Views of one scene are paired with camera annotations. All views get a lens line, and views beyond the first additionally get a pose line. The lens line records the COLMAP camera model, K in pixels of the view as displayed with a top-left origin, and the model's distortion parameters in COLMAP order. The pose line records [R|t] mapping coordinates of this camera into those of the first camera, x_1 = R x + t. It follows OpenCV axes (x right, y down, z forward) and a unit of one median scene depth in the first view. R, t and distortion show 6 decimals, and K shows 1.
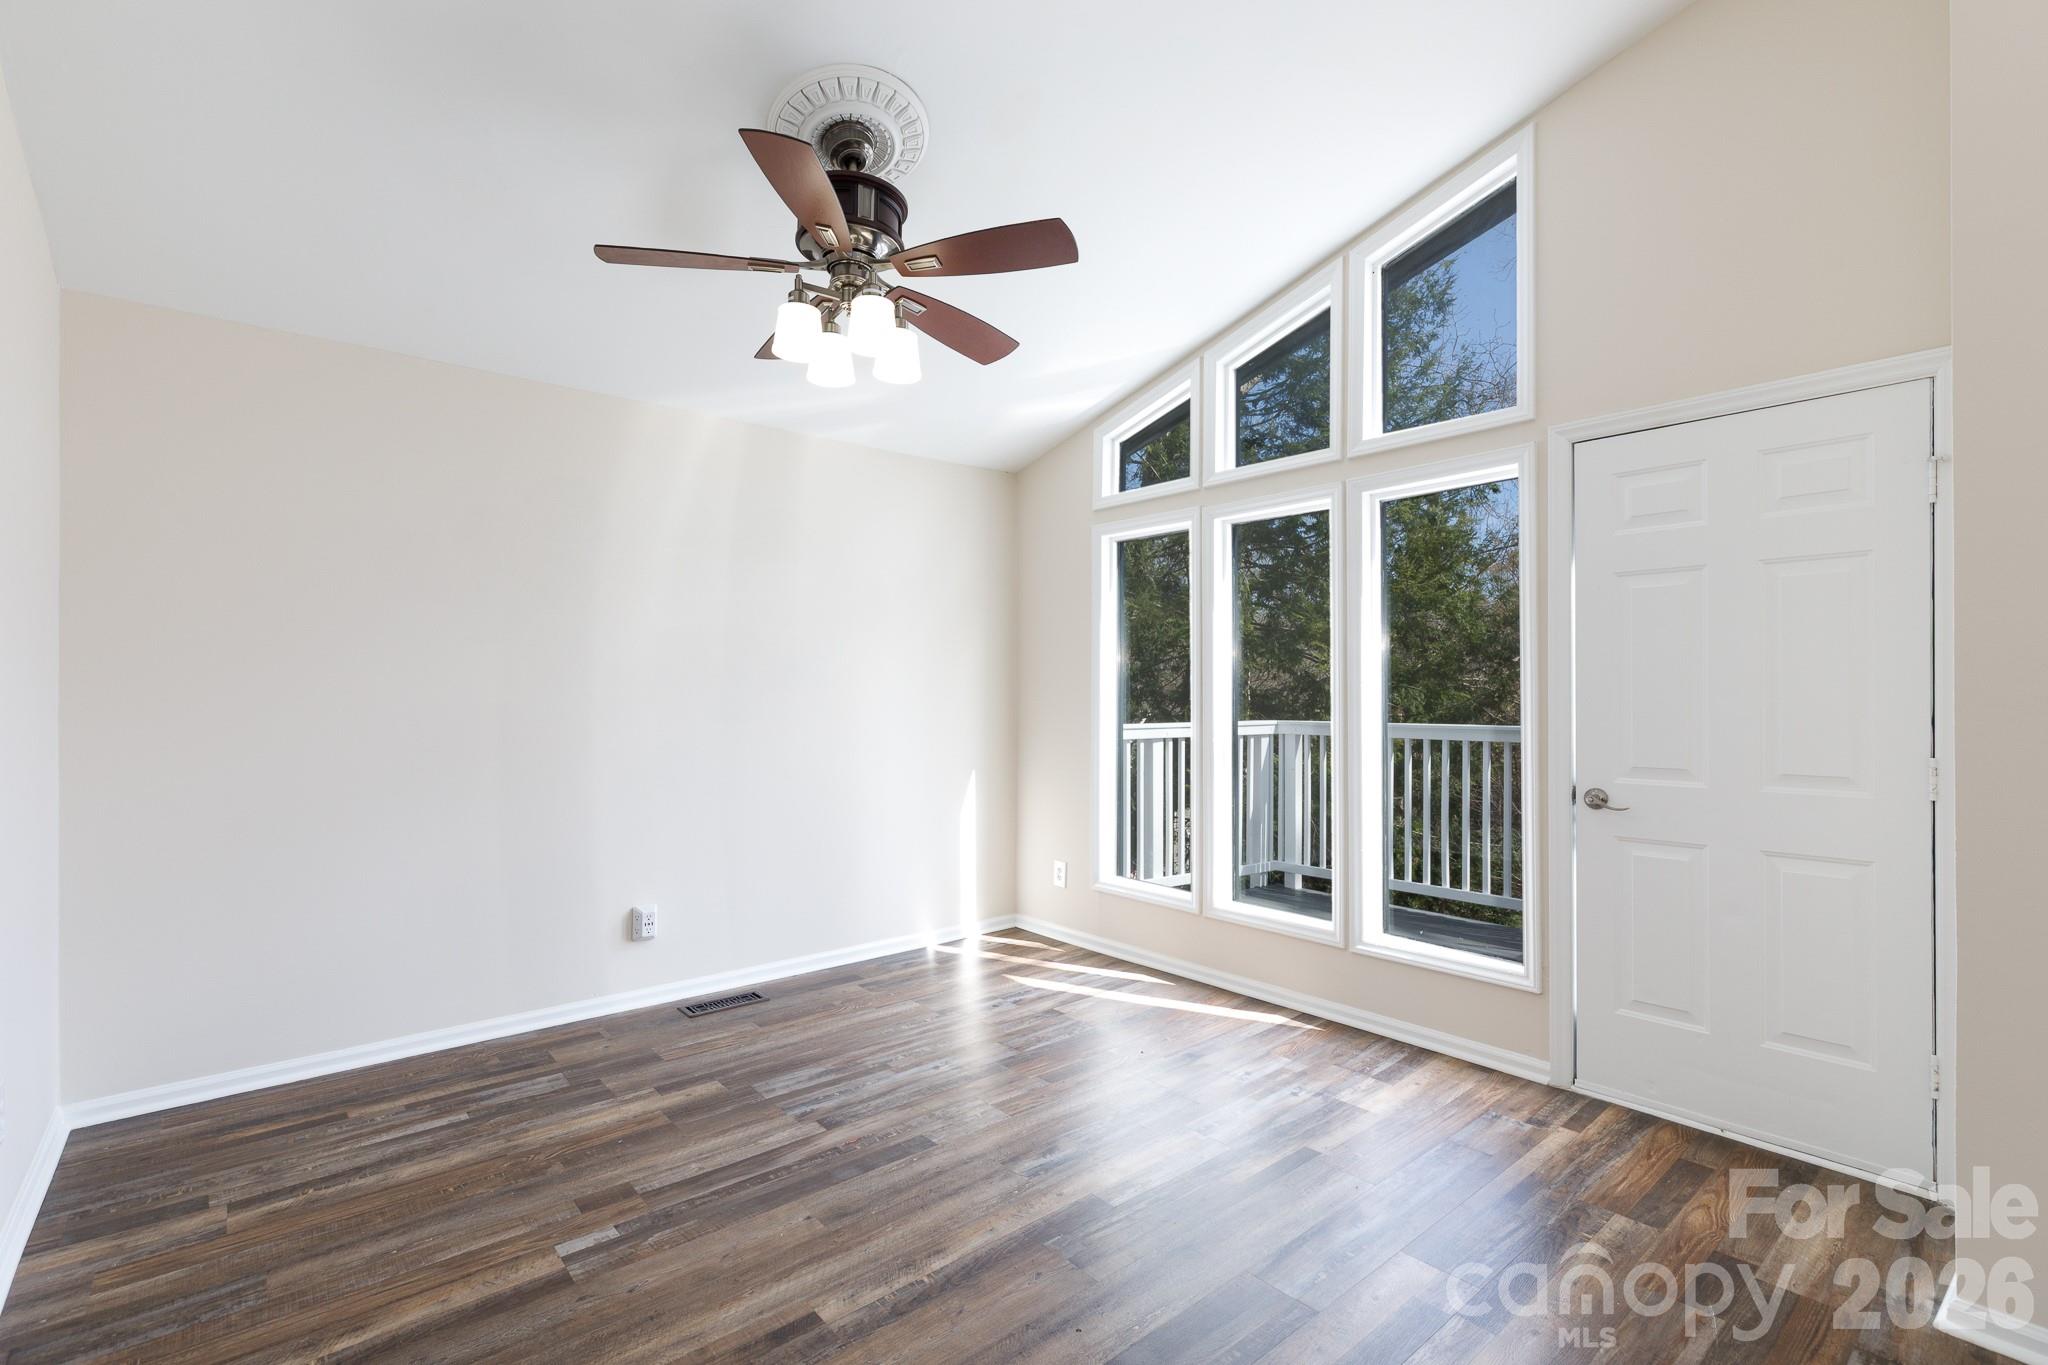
lens RADIAL K [[917.7, 0, 1016.2], [0, 917.7, 691.1], [0, 0, 1]] dist [0.003593, 0.000131]
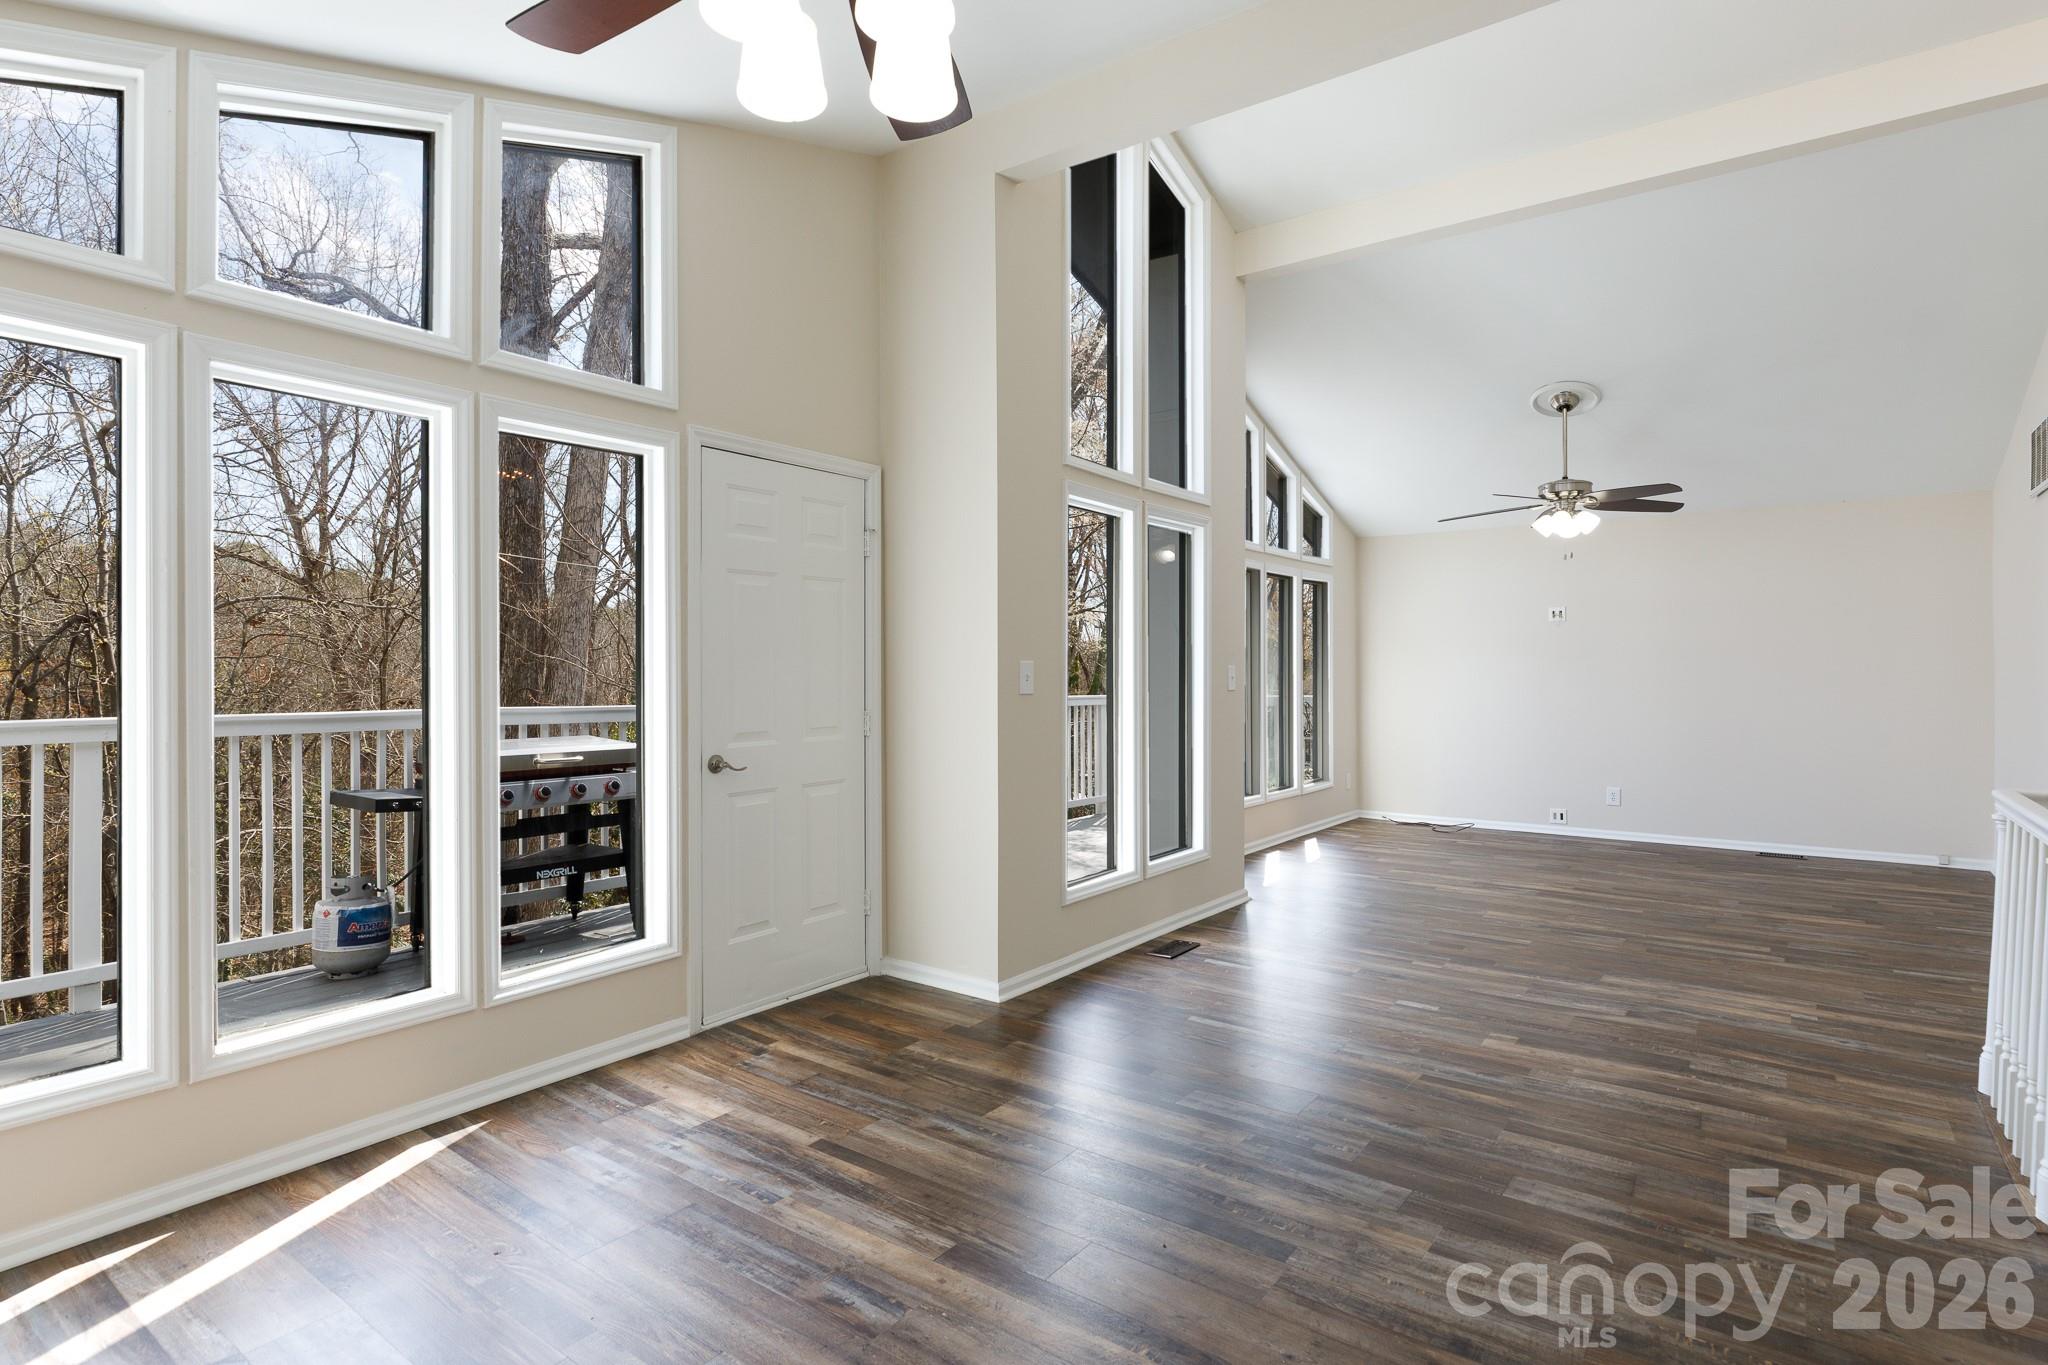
lens RADIAL K [[1055.5, 0, 1027.7], [0, 1055.5, 669.2], [0, 0, 1]] dist [0.002705, -0.000567]
pose [[-0.244286, 0.000640, 0.969703, -0.597843], [-0.004078, 0.999990, -0.001688, 0.000485], [-0.969695, -0.004367, -0.244281, 0.774208]]
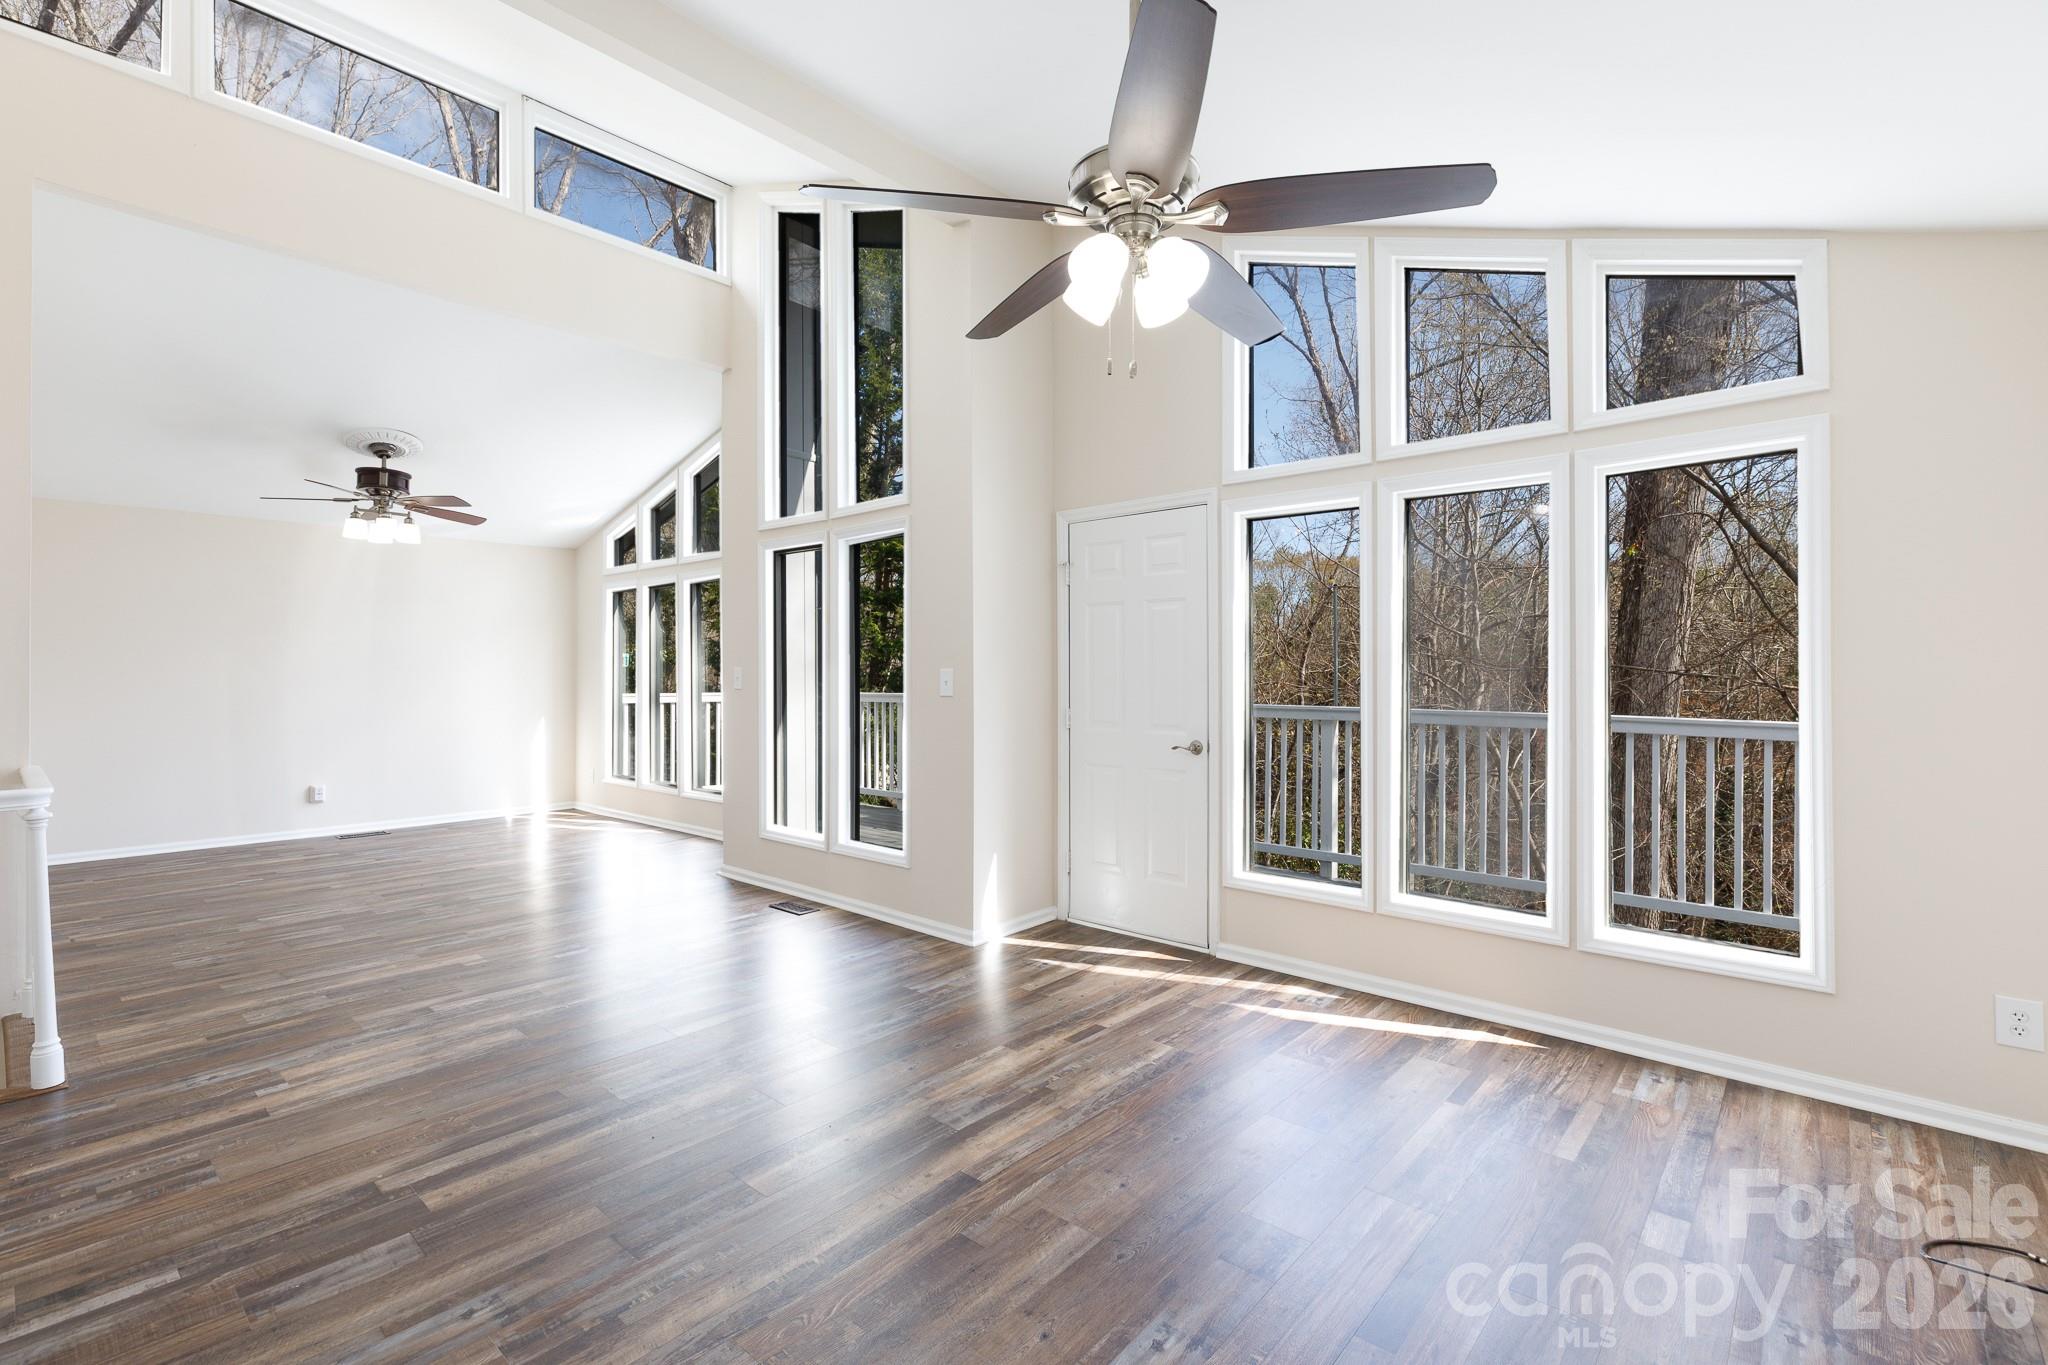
lens RADIAL K [[917.7, 0, 1027.0], [0, 917.7, 682.8], [0, 0, 1]] dist [0.003593, 0.000131]
pose [[0.988759, 0.000292, 0.149517, 0.857846], [-0.001969, 0.999937, 0.011072, -0.006960], [-0.149504, -0.011242, 0.988697, -1.245370]]
